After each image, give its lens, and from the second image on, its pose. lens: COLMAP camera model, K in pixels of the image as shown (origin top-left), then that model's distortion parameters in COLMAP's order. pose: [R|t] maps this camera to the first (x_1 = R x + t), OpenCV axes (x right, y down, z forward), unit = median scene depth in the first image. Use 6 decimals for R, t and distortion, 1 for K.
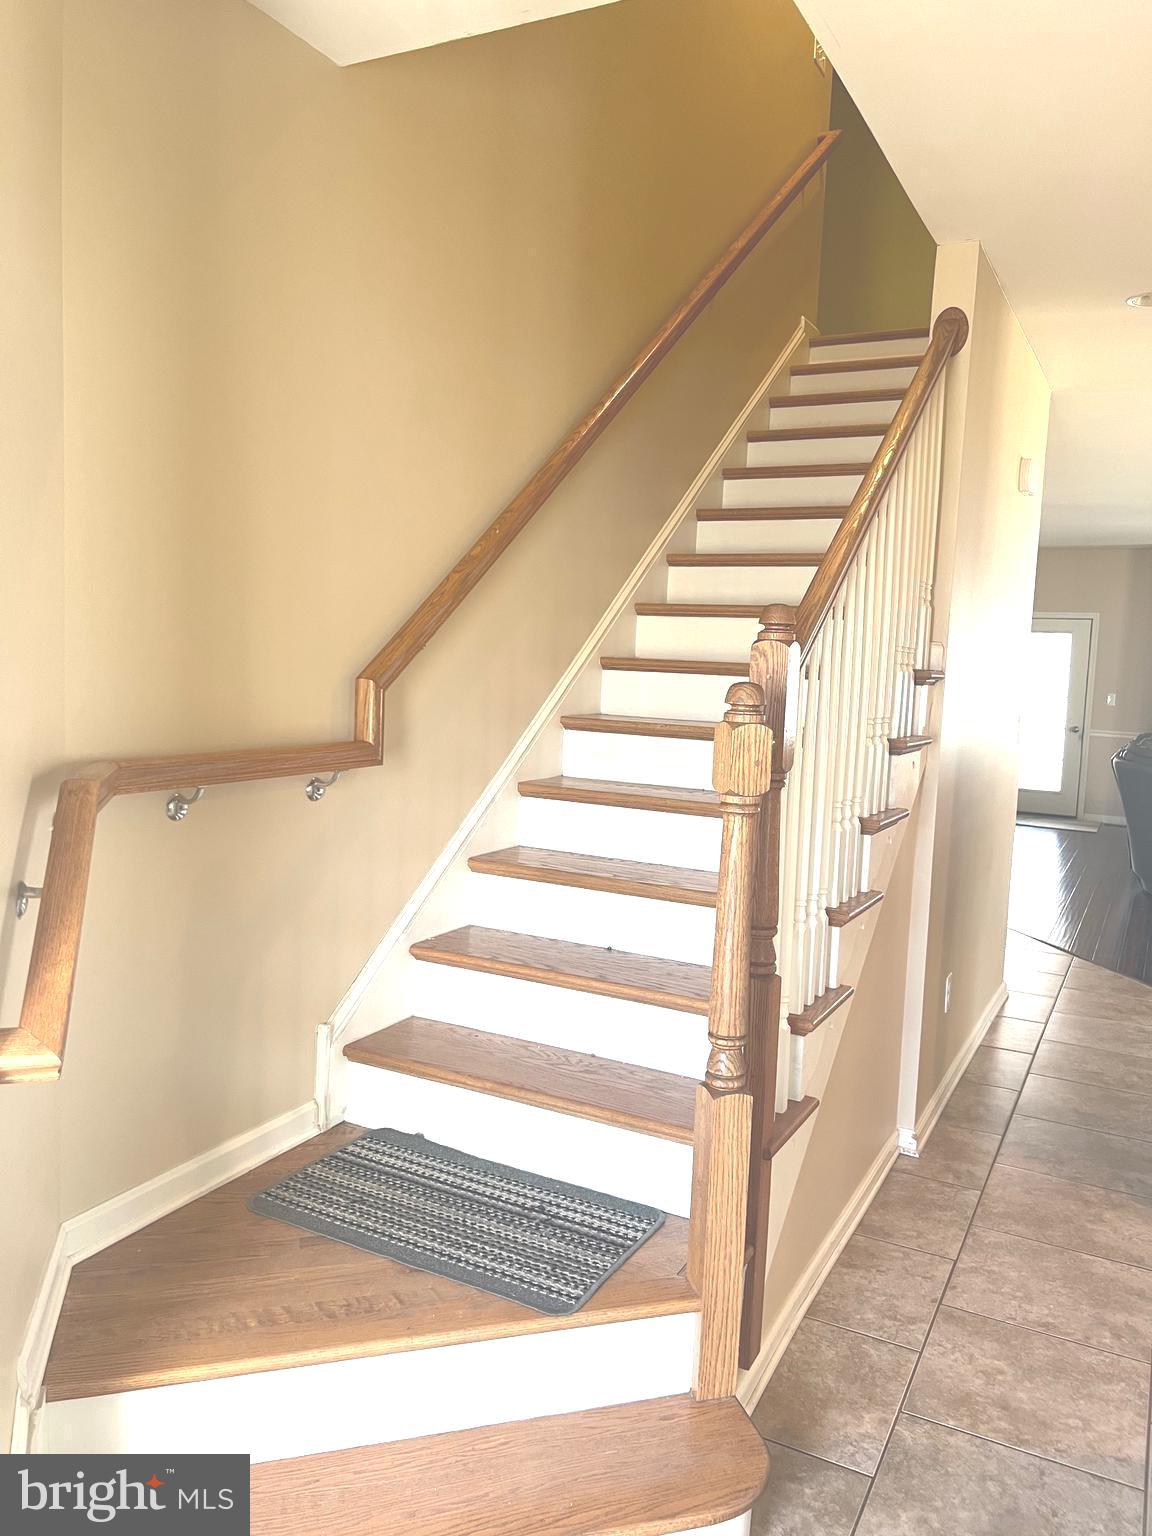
lens RADIAL K [[1166.8, 0, 576.0], [0, 1166.8, 768.0], [0, 0, 1]] dist [0.047713, -0.045084]
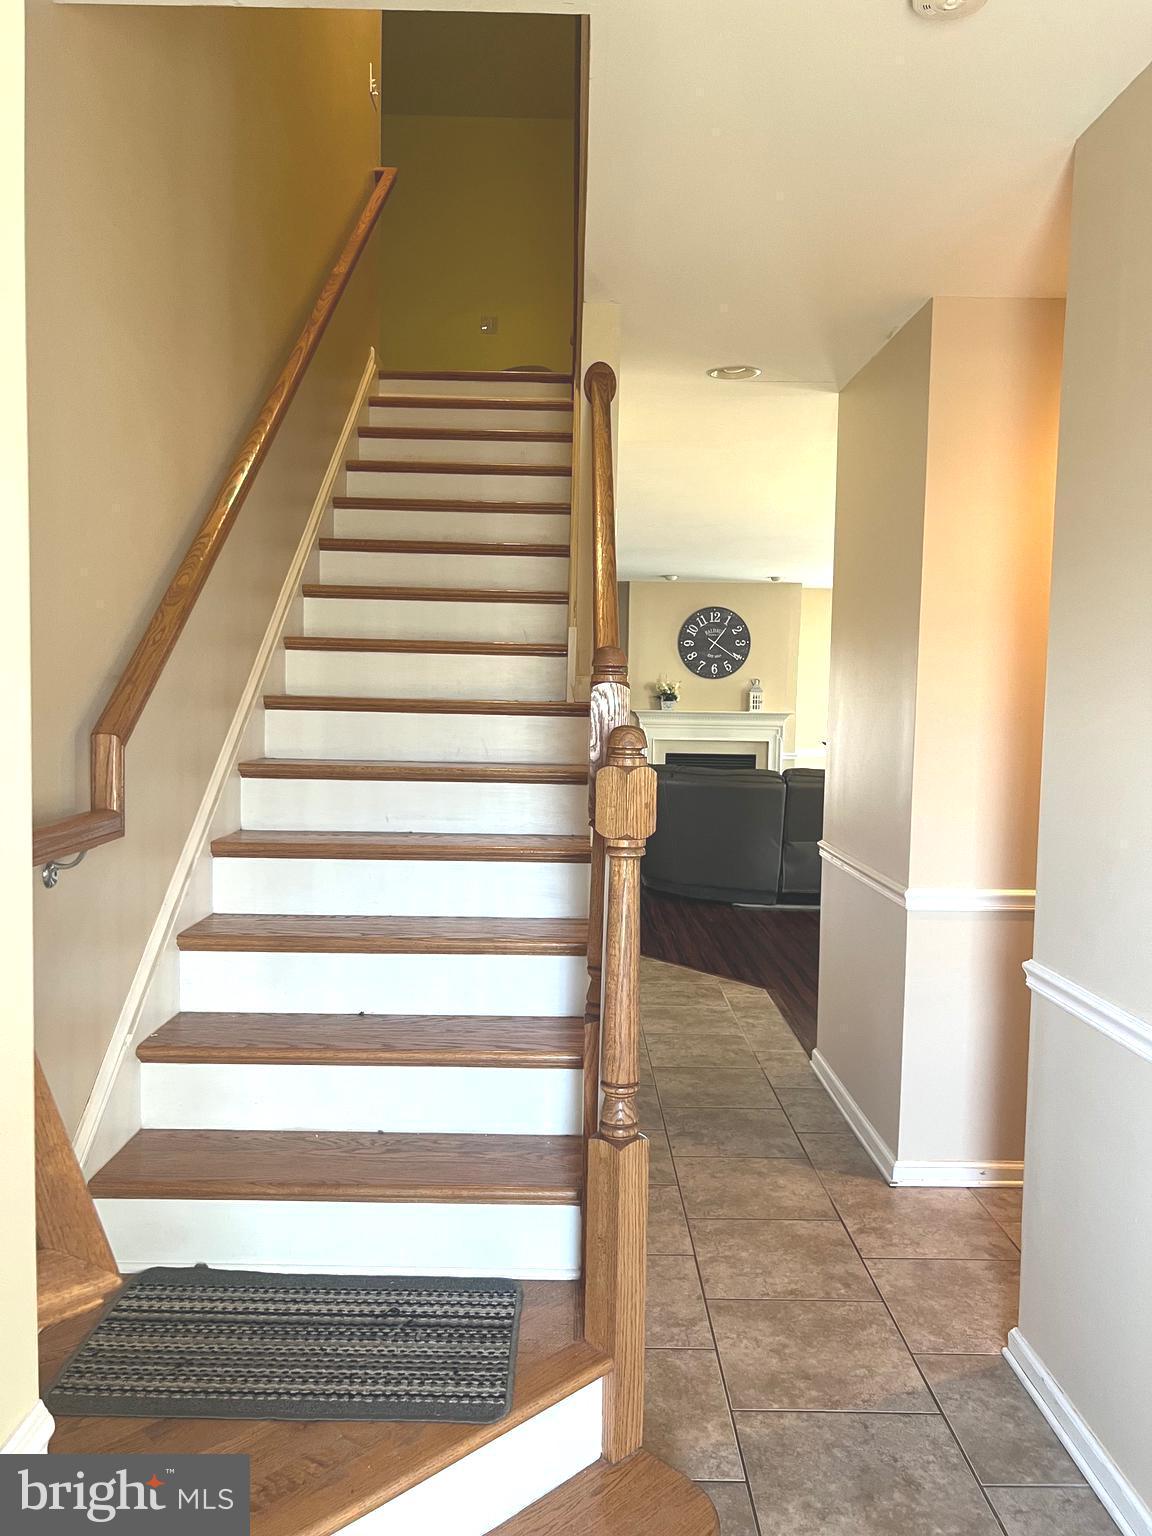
lens RADIAL K [[1168.1, 0, 570.8], [0, 1168.1, 775.9], [0, 0, 1]] dist [0.024671, -0.003541]
pose [[0.884147, -0.058723, 0.463503, -0.285468], [0.066048, 0.997816, 0.000429, -0.026683], [-0.462516, 0.030234, 0.886095, 0.113878]]
